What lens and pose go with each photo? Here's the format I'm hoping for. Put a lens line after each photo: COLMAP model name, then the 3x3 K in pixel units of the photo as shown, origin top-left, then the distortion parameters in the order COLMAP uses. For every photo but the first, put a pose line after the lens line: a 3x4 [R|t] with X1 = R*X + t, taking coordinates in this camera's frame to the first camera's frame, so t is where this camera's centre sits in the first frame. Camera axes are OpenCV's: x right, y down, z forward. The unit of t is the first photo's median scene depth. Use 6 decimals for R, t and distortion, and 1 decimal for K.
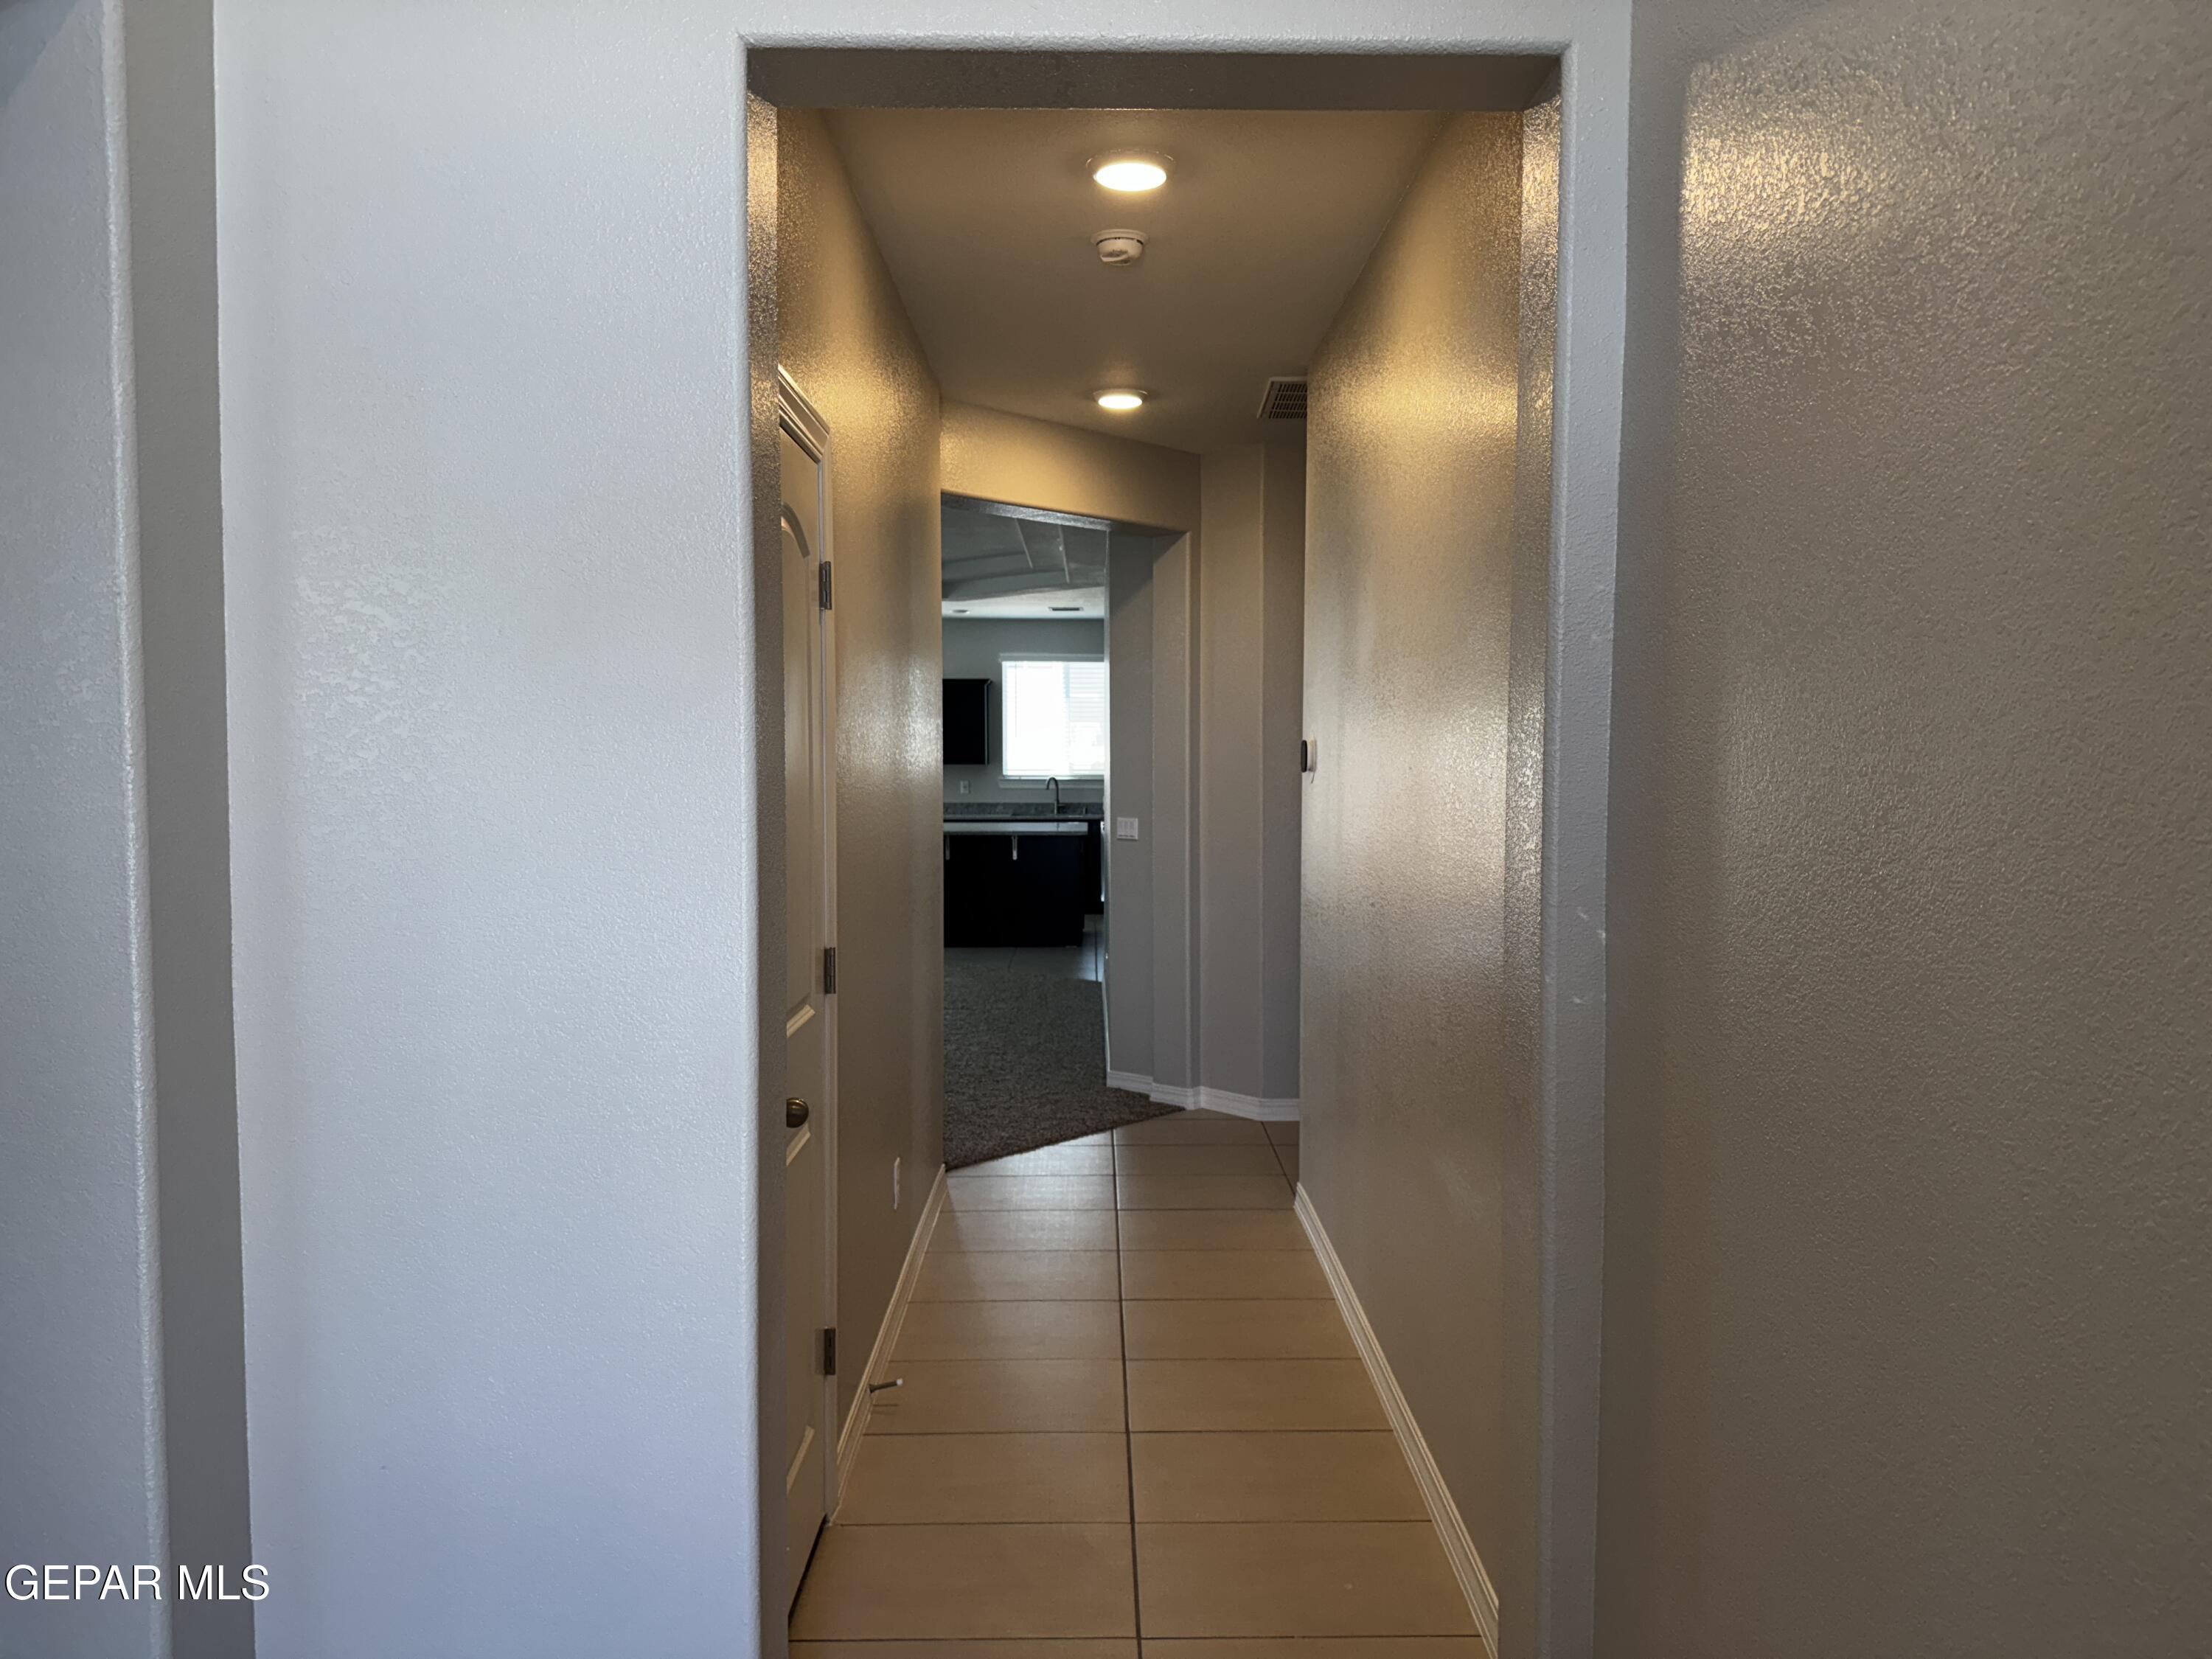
lens RADIAL K [[1542.5, 0, 1098.3], [0, 1542.5, 835.0], [0, 0, 1]] dist [0.055542, -0.088865]
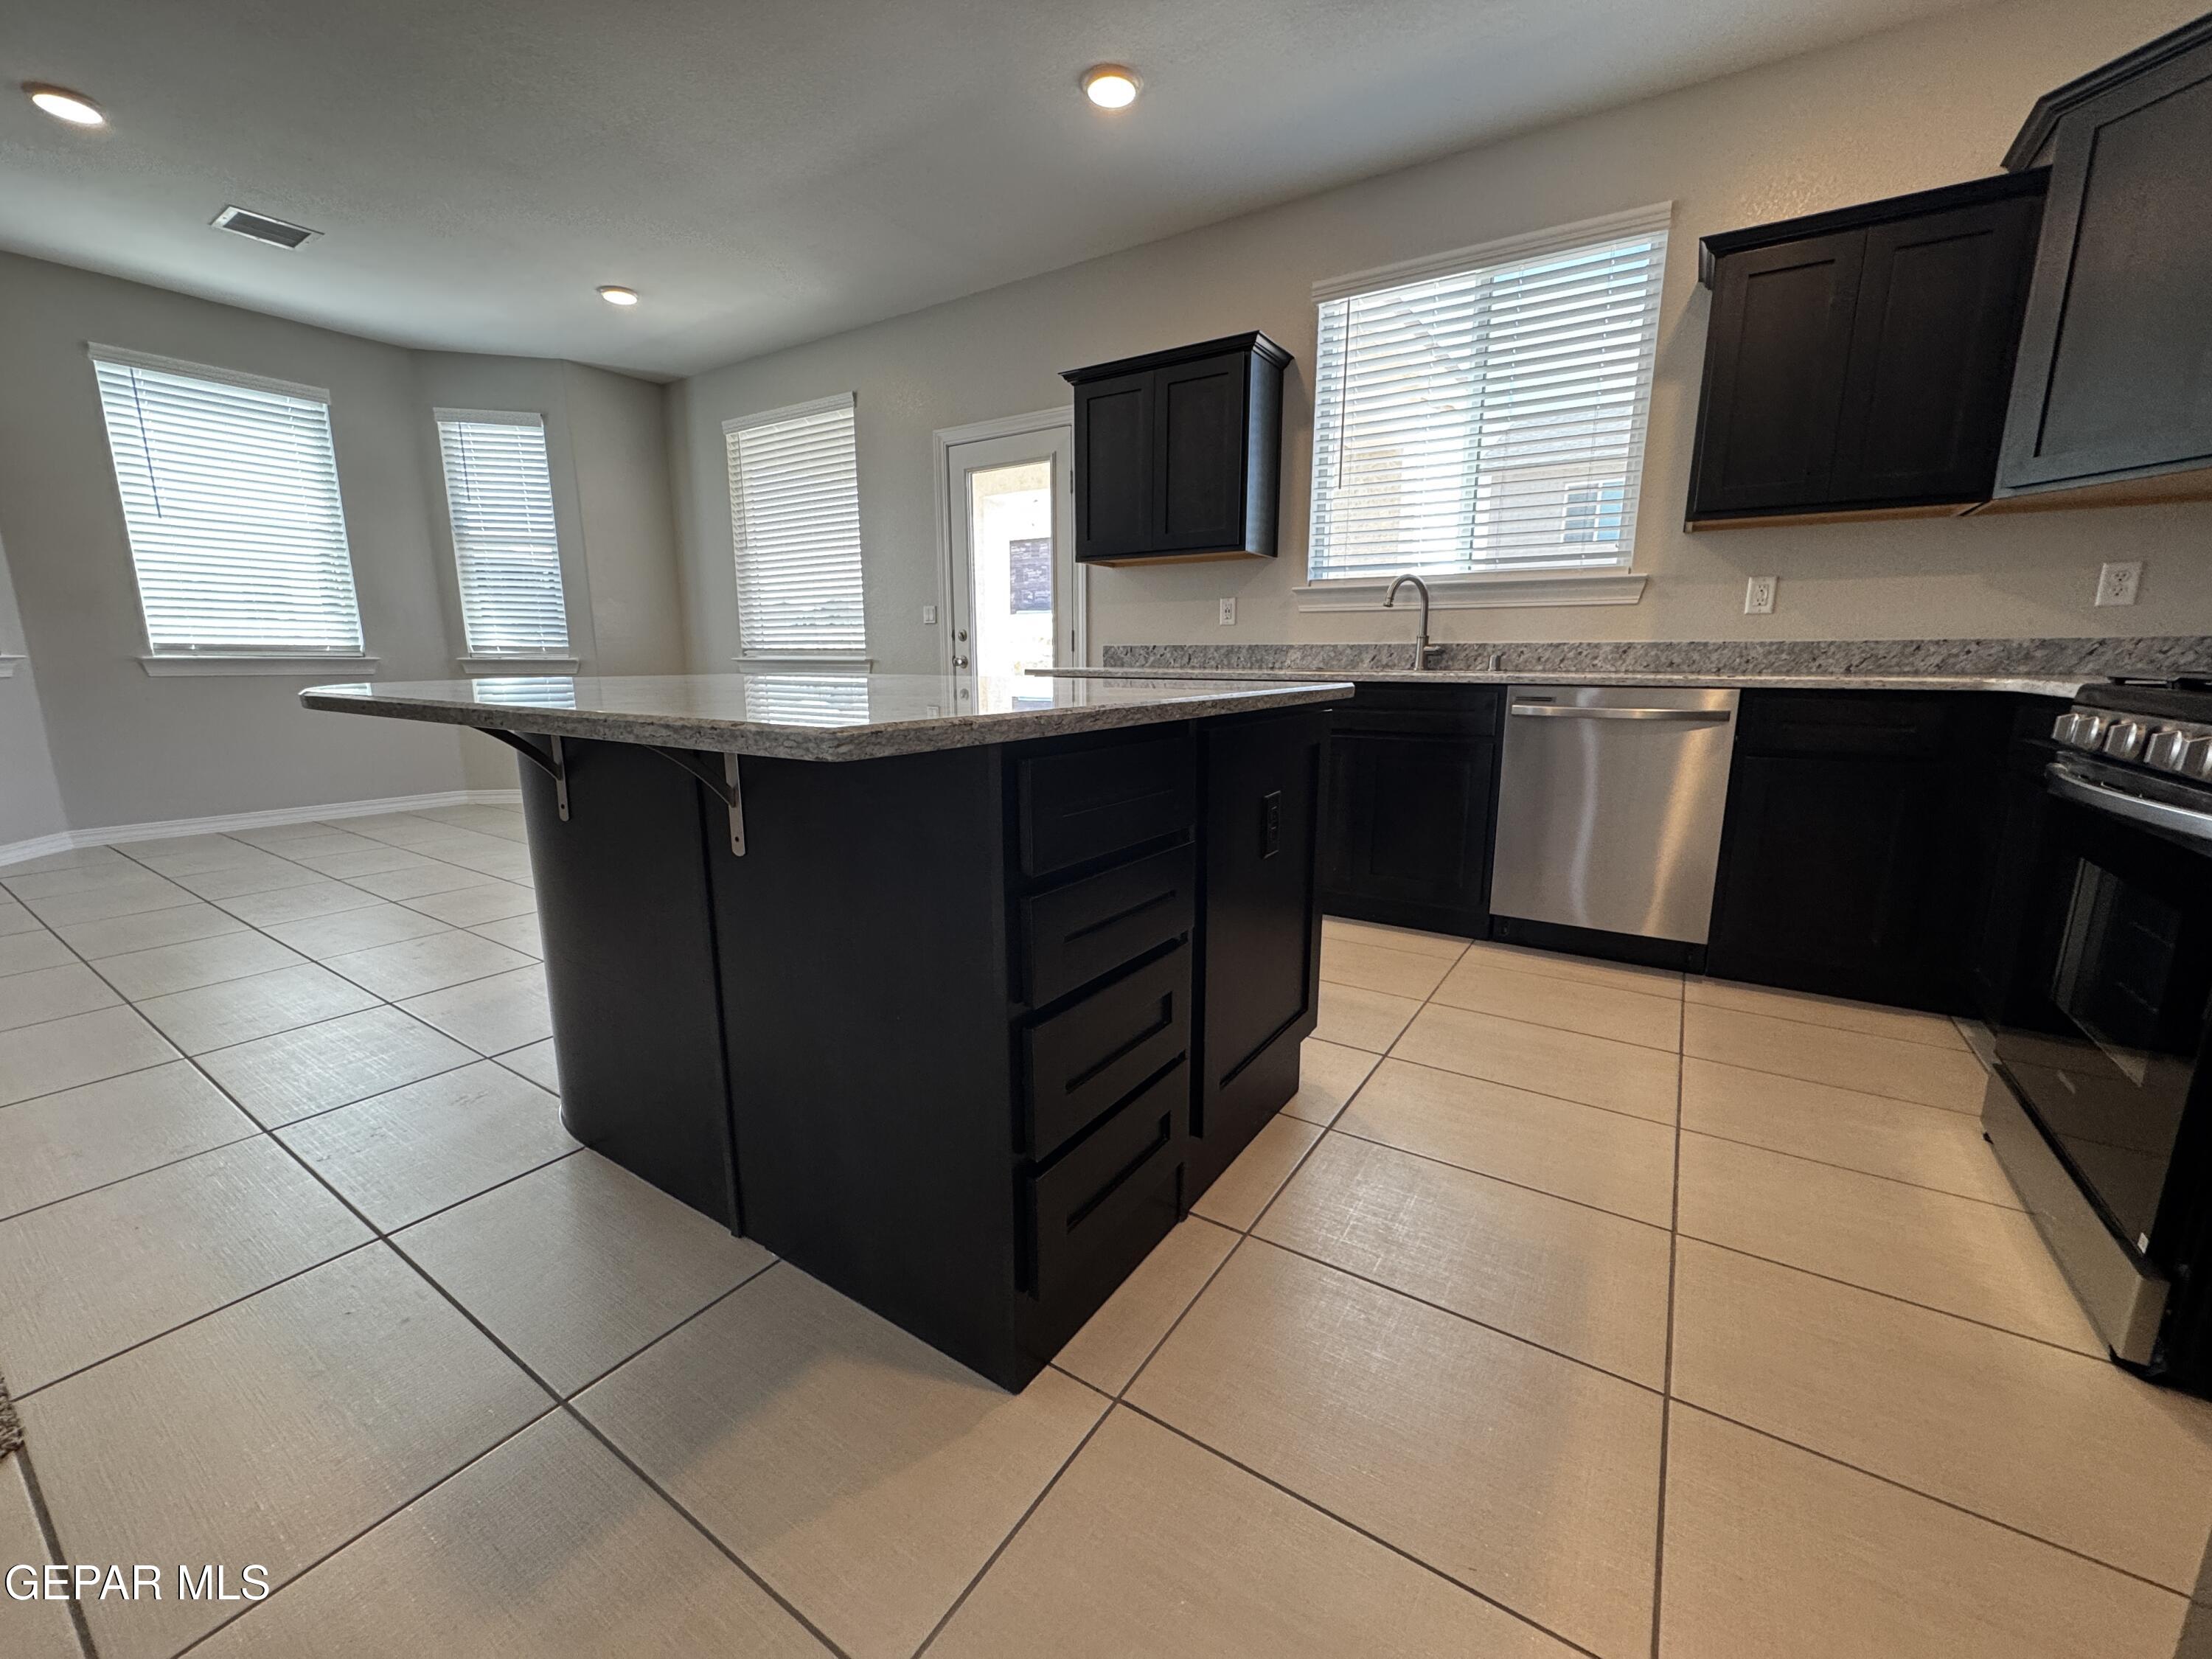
lens RADIAL K [[882.4, 0, 1104.4], [0, 882.4, 826.9], [0, 0, 1]] dist [-0.002488, 0.000105]
pose [[0.832817, 0.106409, -0.543225, 0.222446], [-0.029552, 0.988497, 0.148325, -0.029476], [0.552759, -0.107474, 0.826382, 4.669029]]
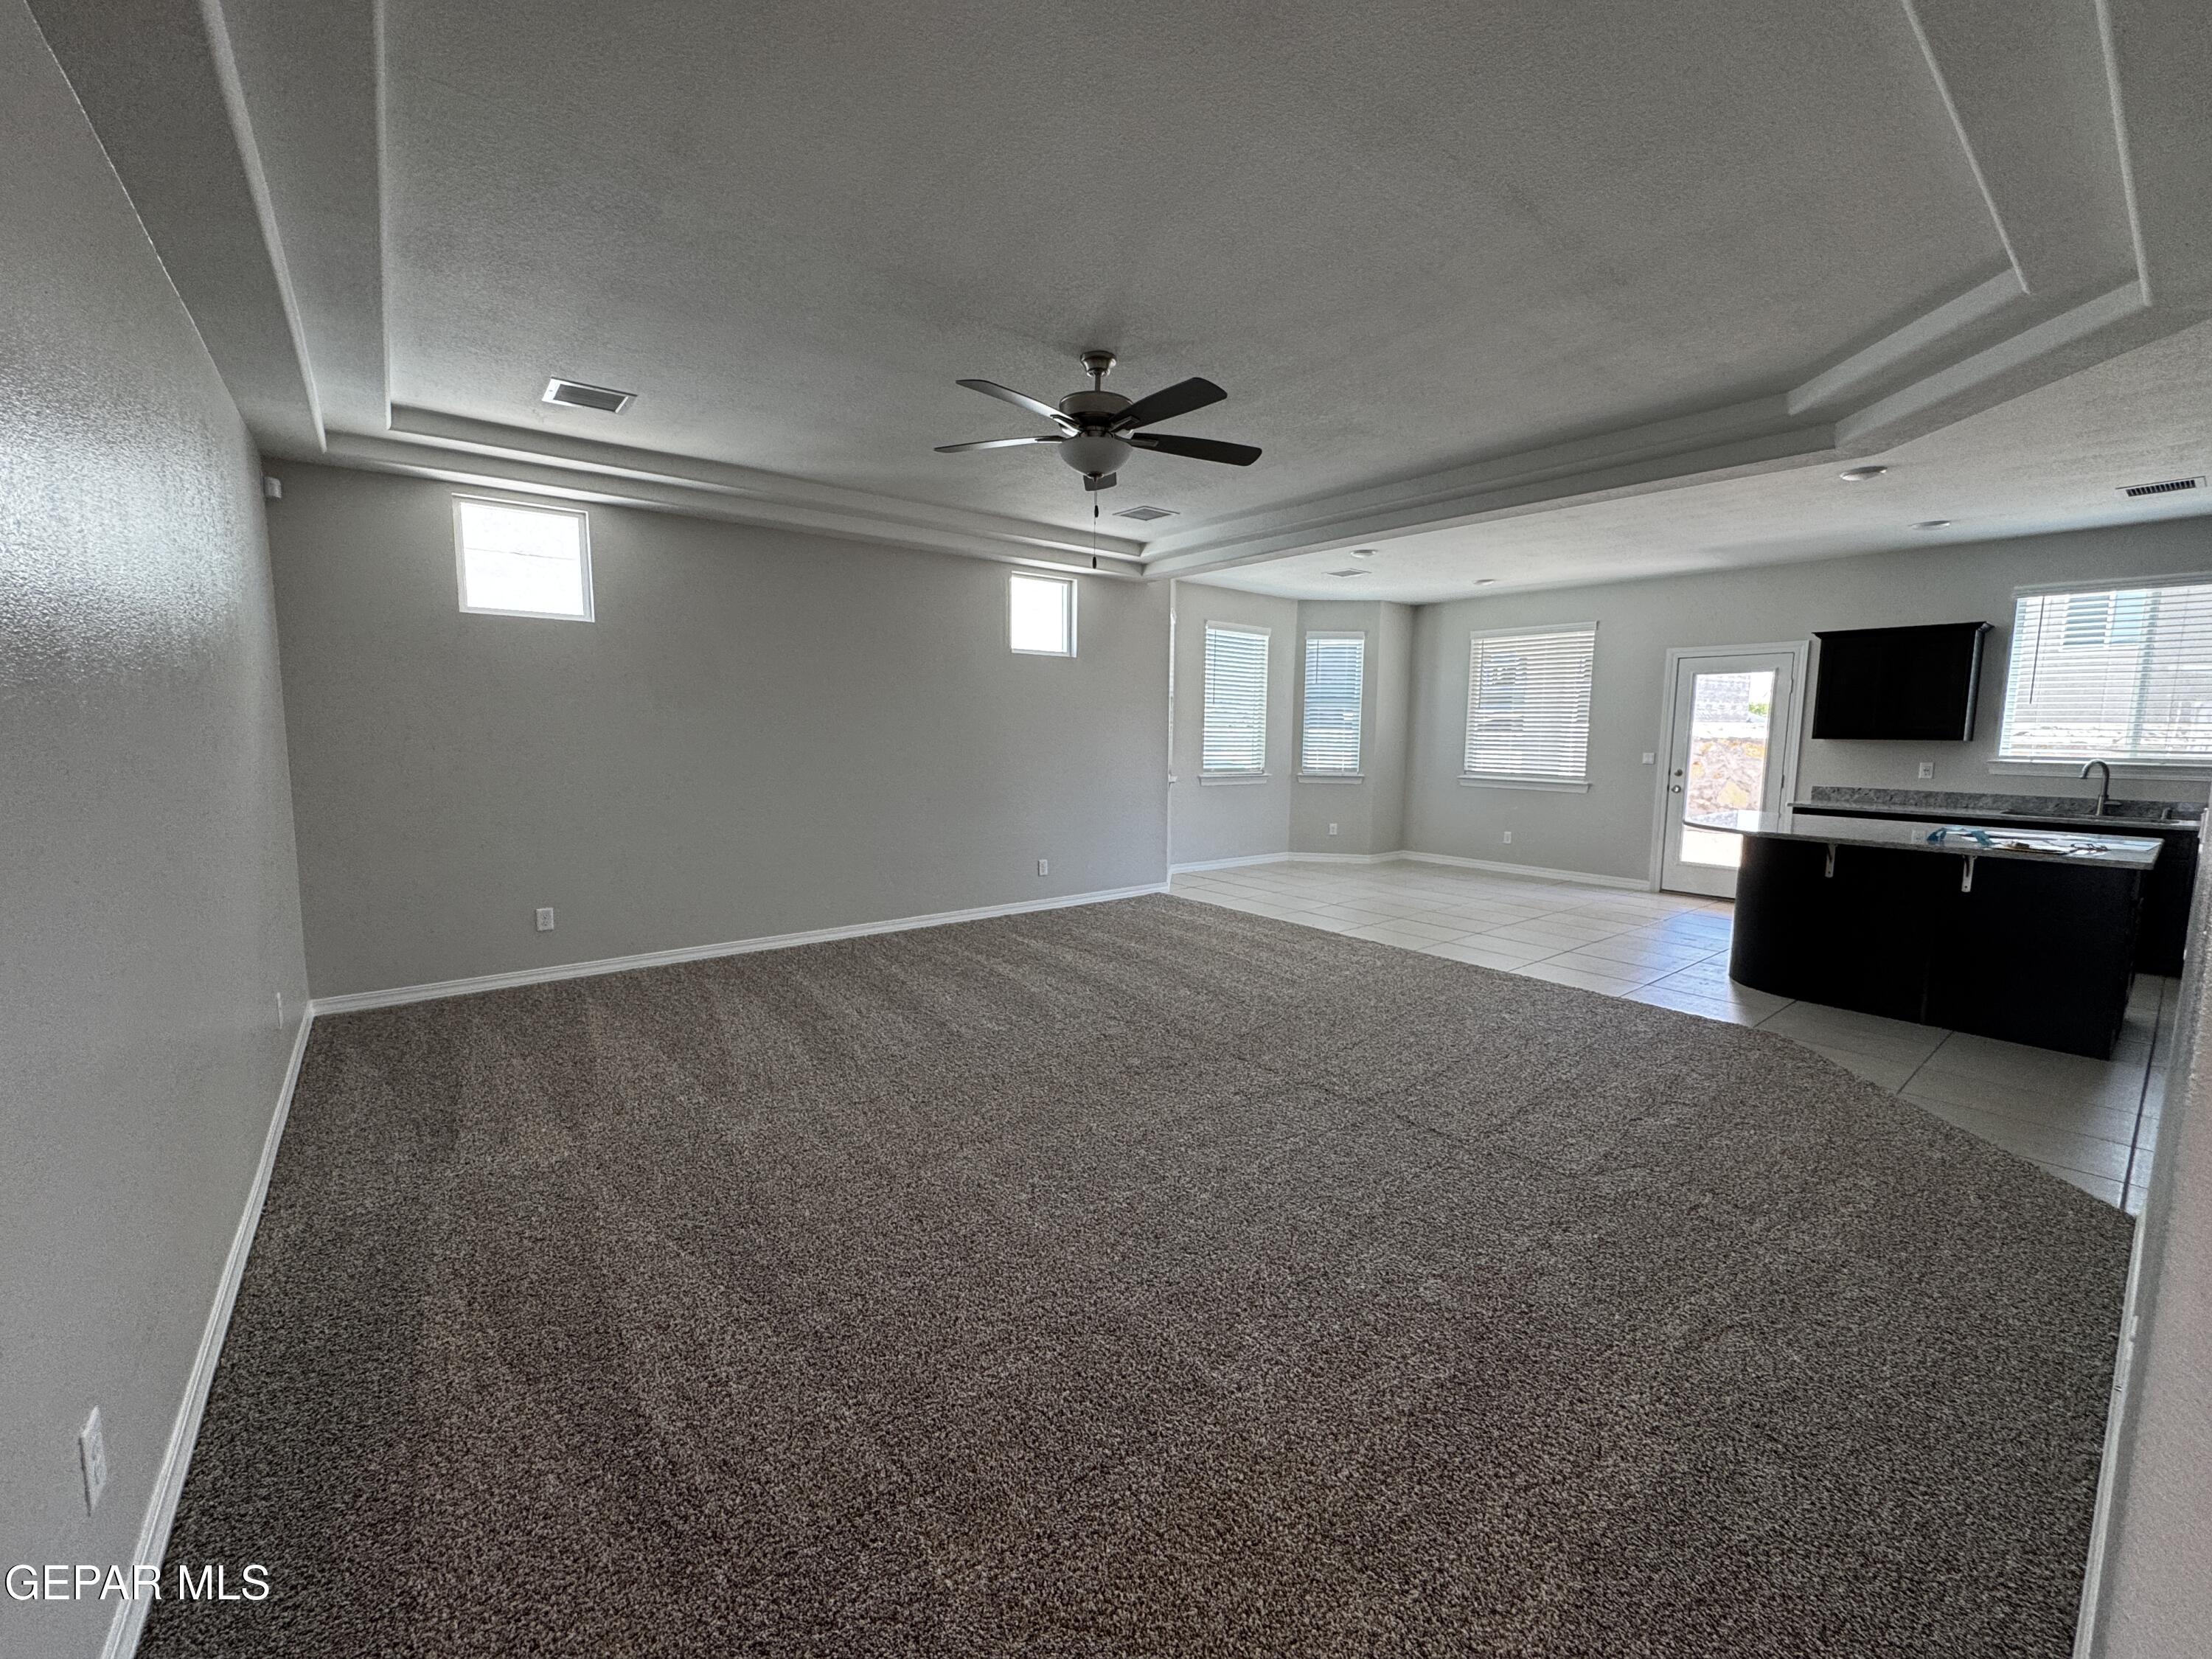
lens RADIAL K [[882.4, 0, 1102.7], [0, 882.4, 827.8], [0, 0, 1]] dist [-0.002488, 0.000105]
pose [[0.619860, 0.093740, -0.779094, 0.020657], [-0.050611, 0.995548, 0.079517, -0.104957], [0.783079, -0.009858, 0.621844, 2.539443]]
